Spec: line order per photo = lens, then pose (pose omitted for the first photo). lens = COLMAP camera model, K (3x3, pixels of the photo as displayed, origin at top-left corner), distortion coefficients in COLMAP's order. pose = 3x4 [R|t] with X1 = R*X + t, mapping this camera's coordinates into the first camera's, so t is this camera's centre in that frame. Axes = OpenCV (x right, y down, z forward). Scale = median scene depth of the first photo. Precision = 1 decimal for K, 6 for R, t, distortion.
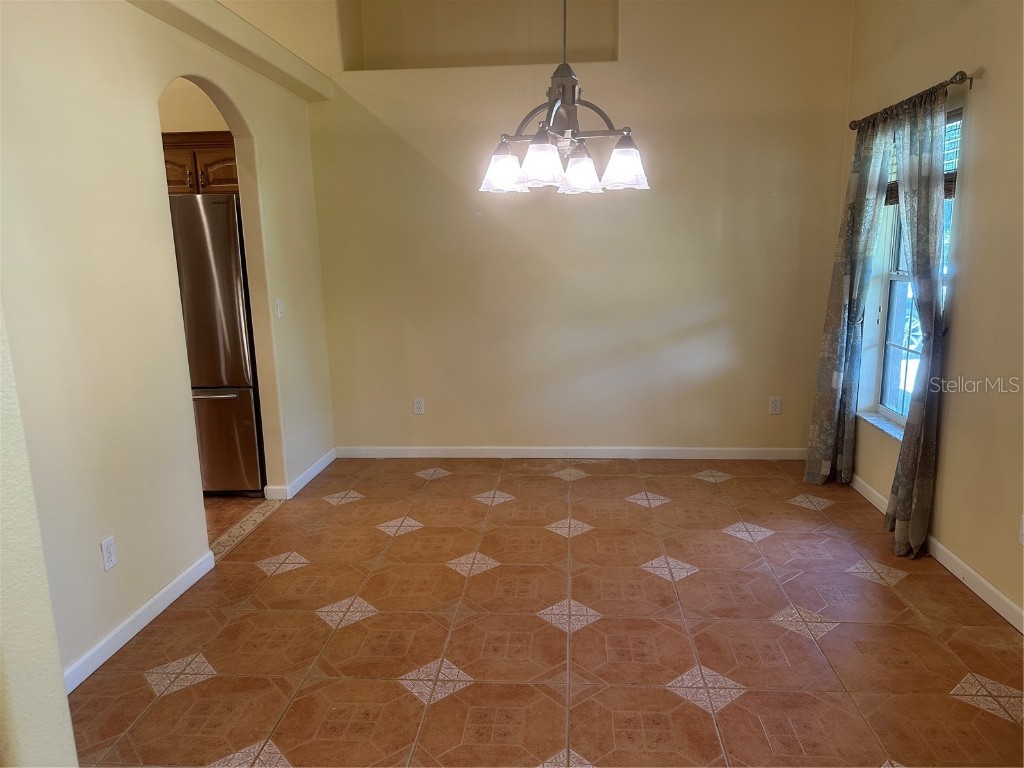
lens RADIAL K [[724.9, 0, 512.1], [0, 724.9, 380.8], [0, 0, 1]] dist [0.141553, -0.225458]
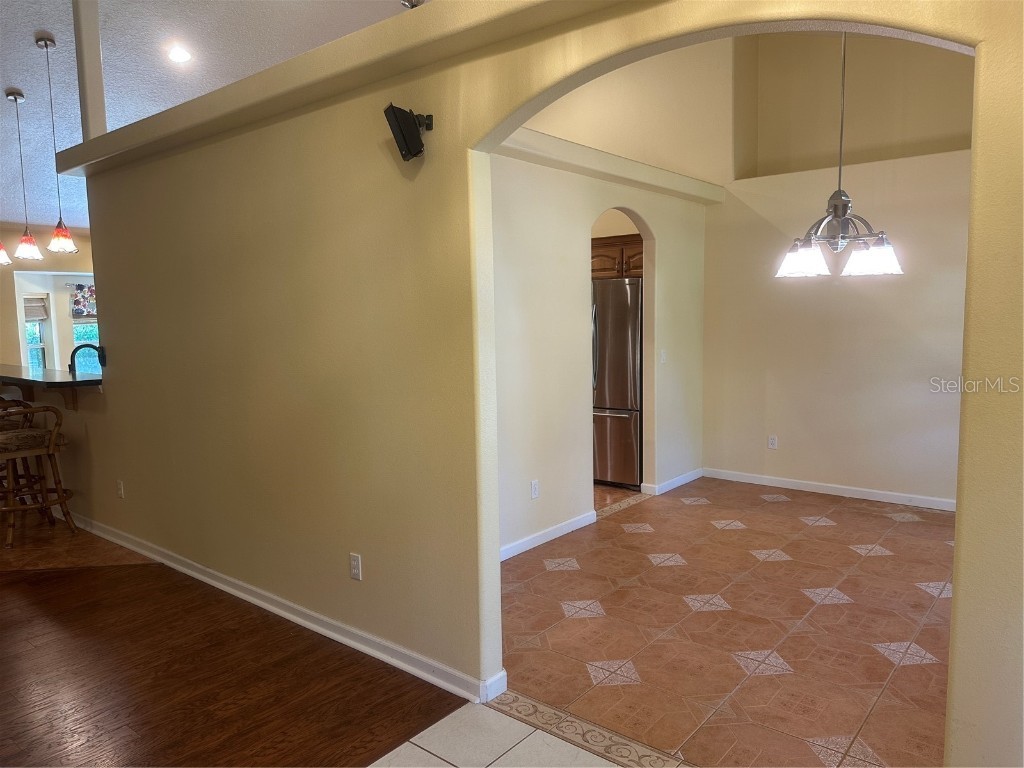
lens RADIAL K [[722.3, 0, 513.0], [0, 722.3, 391.8], [0, 0, 1]] dist [0.008353, -0.007627]
pose [[0.825352, 0.064907, -0.560876, 0.227890], [-0.098787, 0.994648, -0.030265, 0.037155], [0.555910, 0.080386, 0.827347, -0.293462]]
